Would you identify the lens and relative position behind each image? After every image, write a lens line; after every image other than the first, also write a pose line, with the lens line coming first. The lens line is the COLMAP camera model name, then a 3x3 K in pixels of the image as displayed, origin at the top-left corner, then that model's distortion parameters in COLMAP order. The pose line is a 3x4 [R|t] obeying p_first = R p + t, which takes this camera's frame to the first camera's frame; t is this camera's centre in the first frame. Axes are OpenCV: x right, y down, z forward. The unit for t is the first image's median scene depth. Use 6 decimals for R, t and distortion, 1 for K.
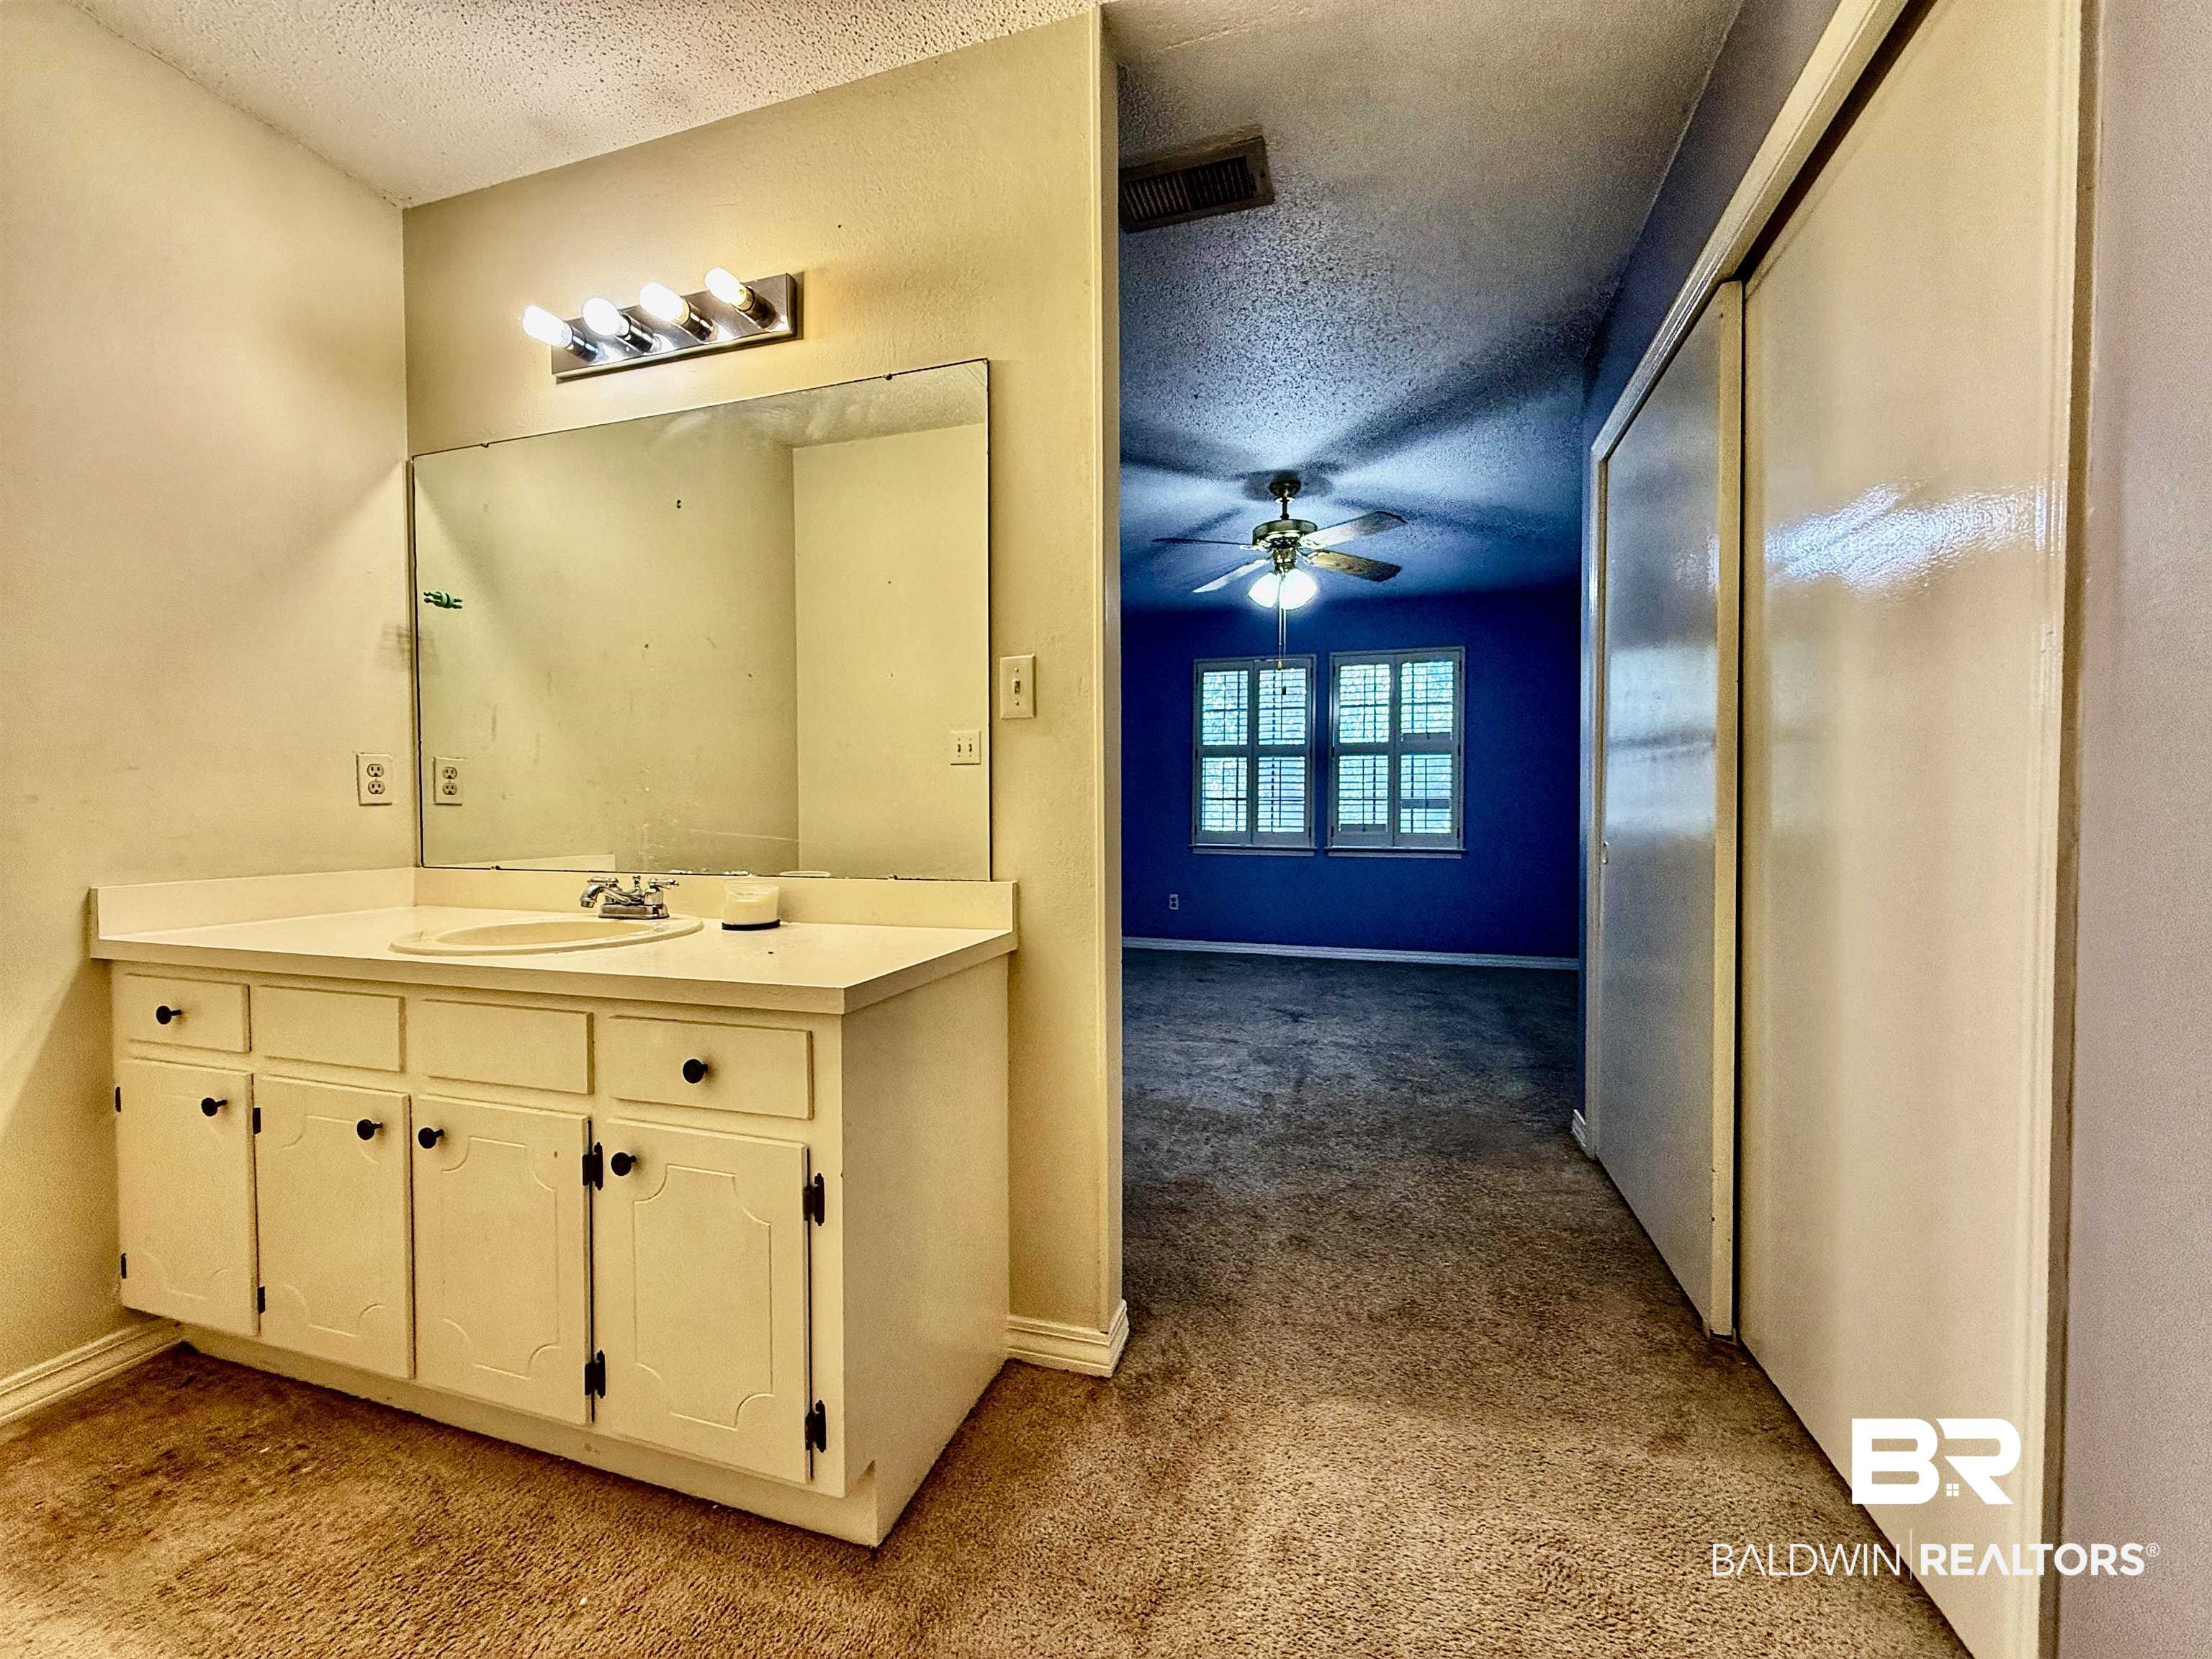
lens RADIAL K [[881.4, 0, 1101.3], [0, 881.4, 827.2], [0, 0, 1]] dist [0.000023, 0.000462]
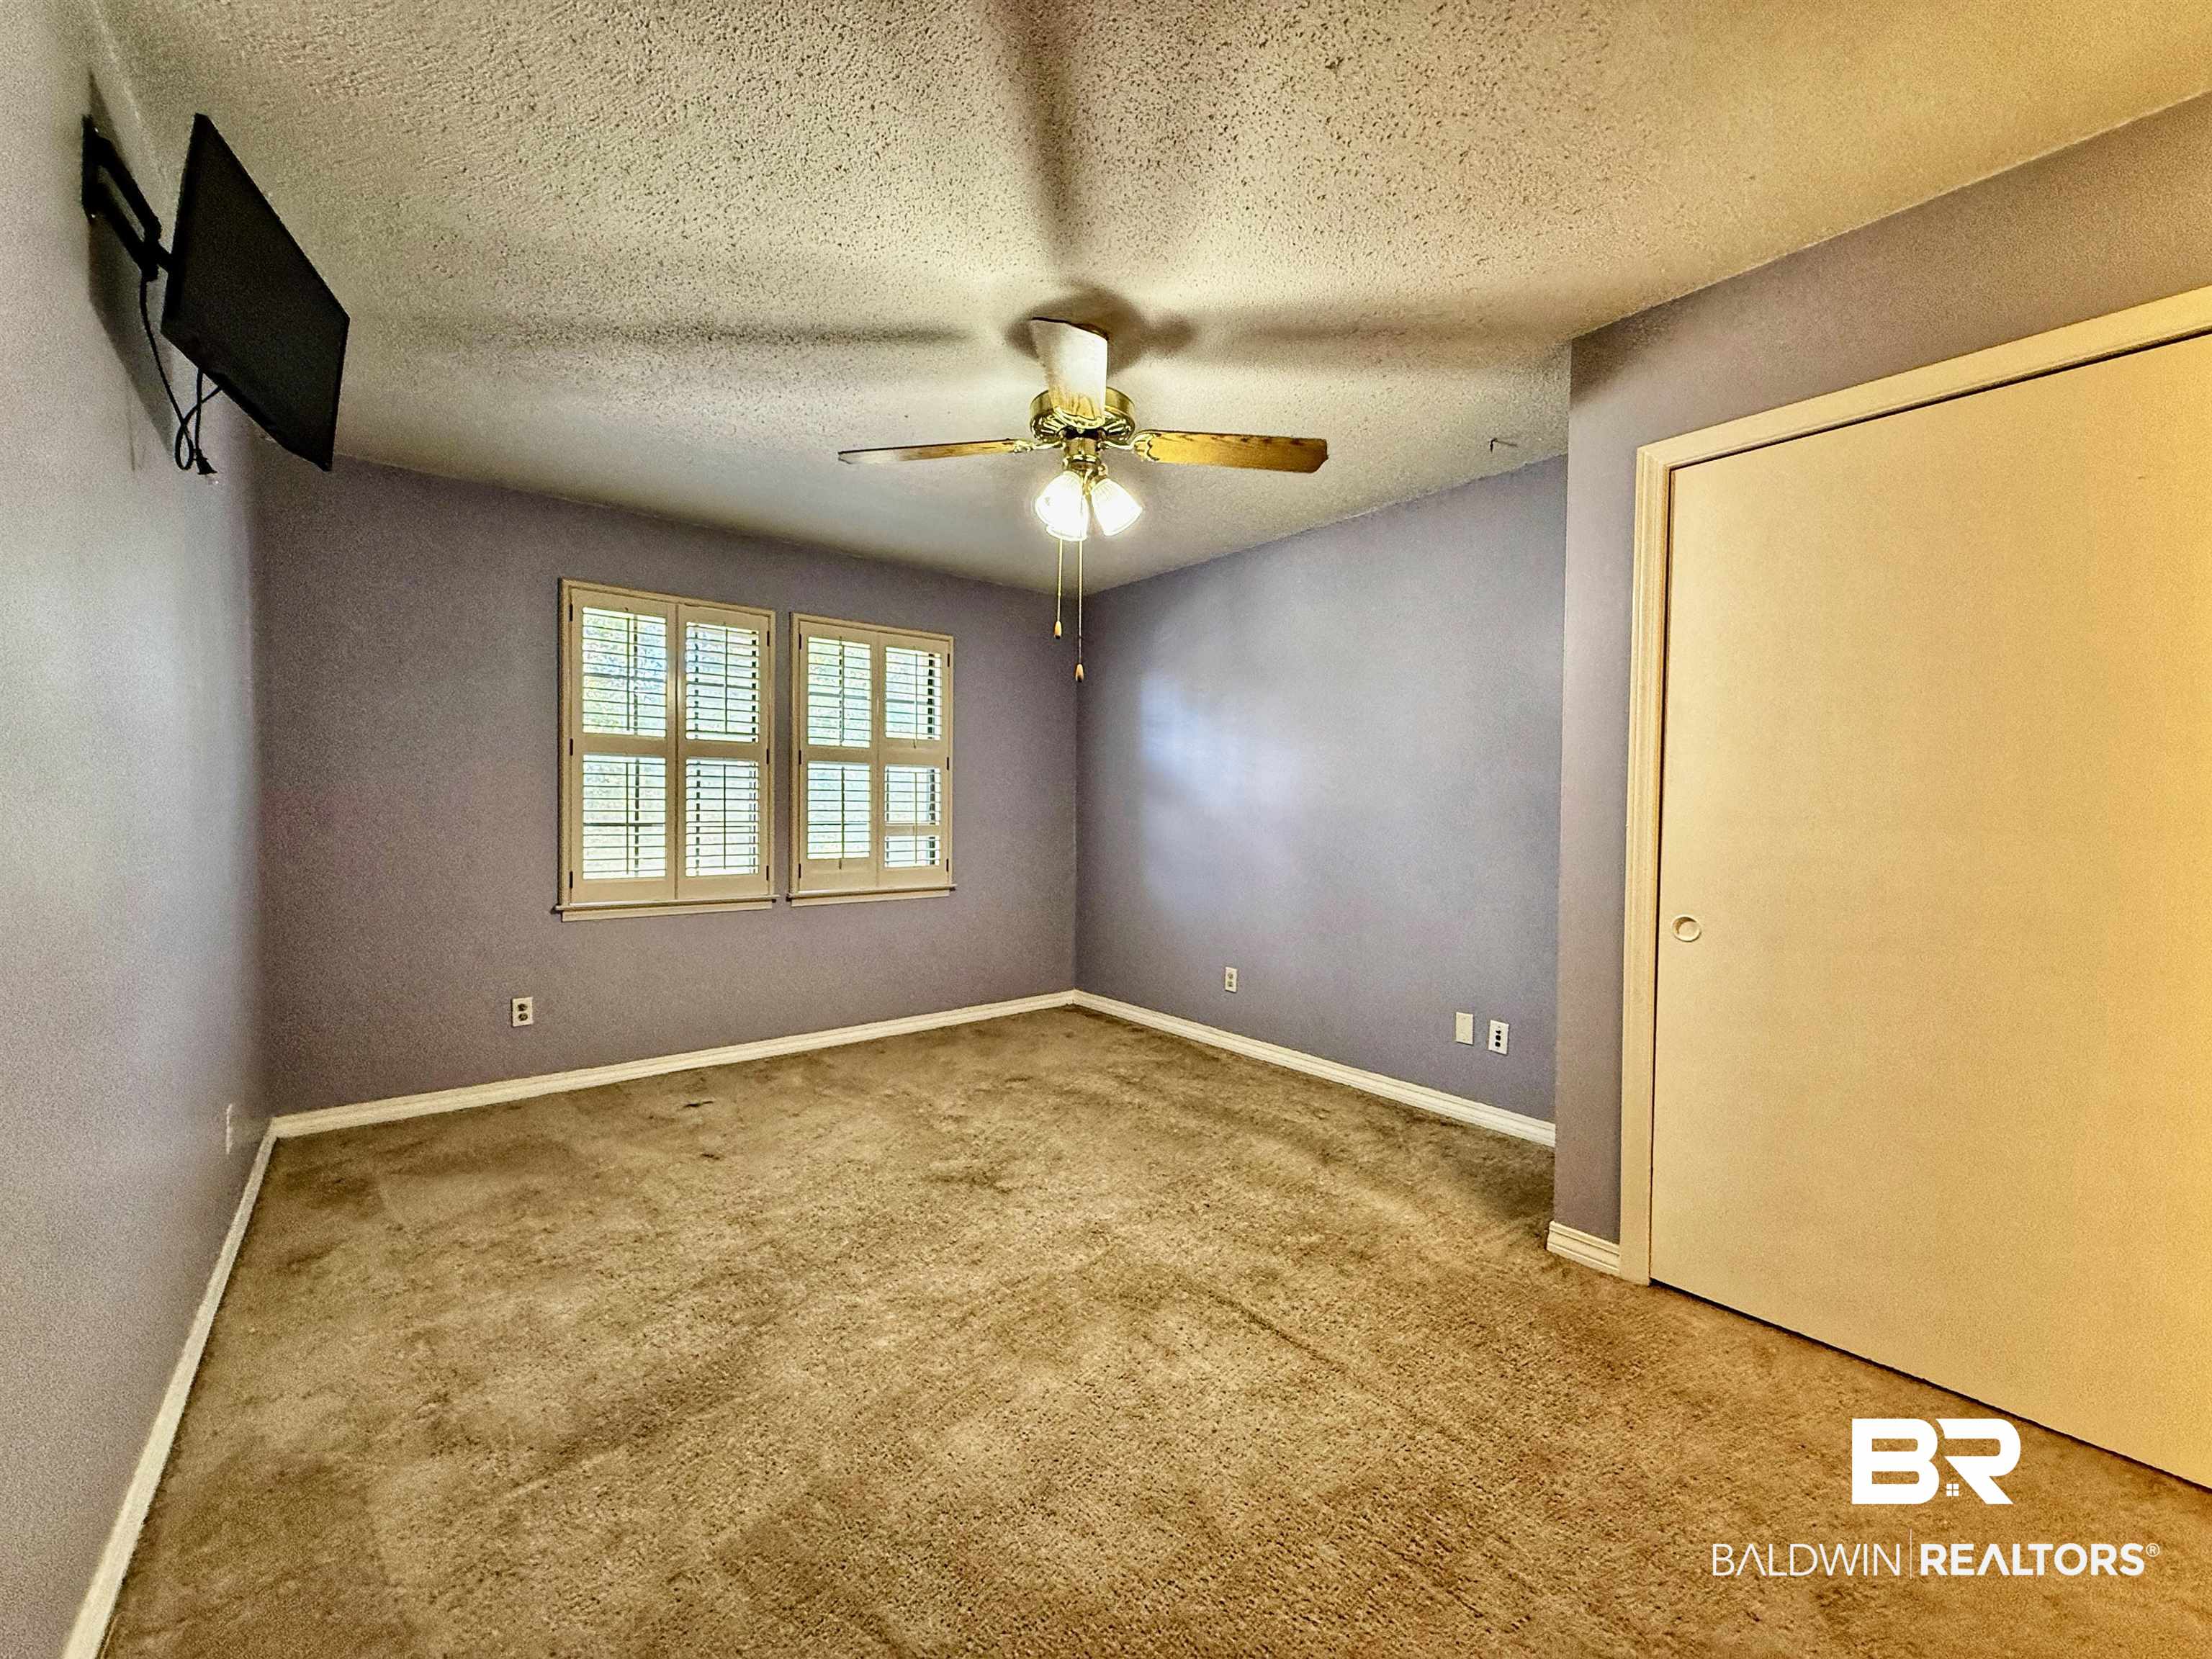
lens RADIAL K [[881.4, 0, 1101.3], [0, 881.4, 827.2], [0, 0, 1]] dist [0.000023, 0.000462]
pose [[0.542693, -0.020518, 0.839681, -0.193923], [0.010115, 0.999789, 0.017893, -0.039916], [-0.839870, -0.001217, 0.542786, 0.423170]]
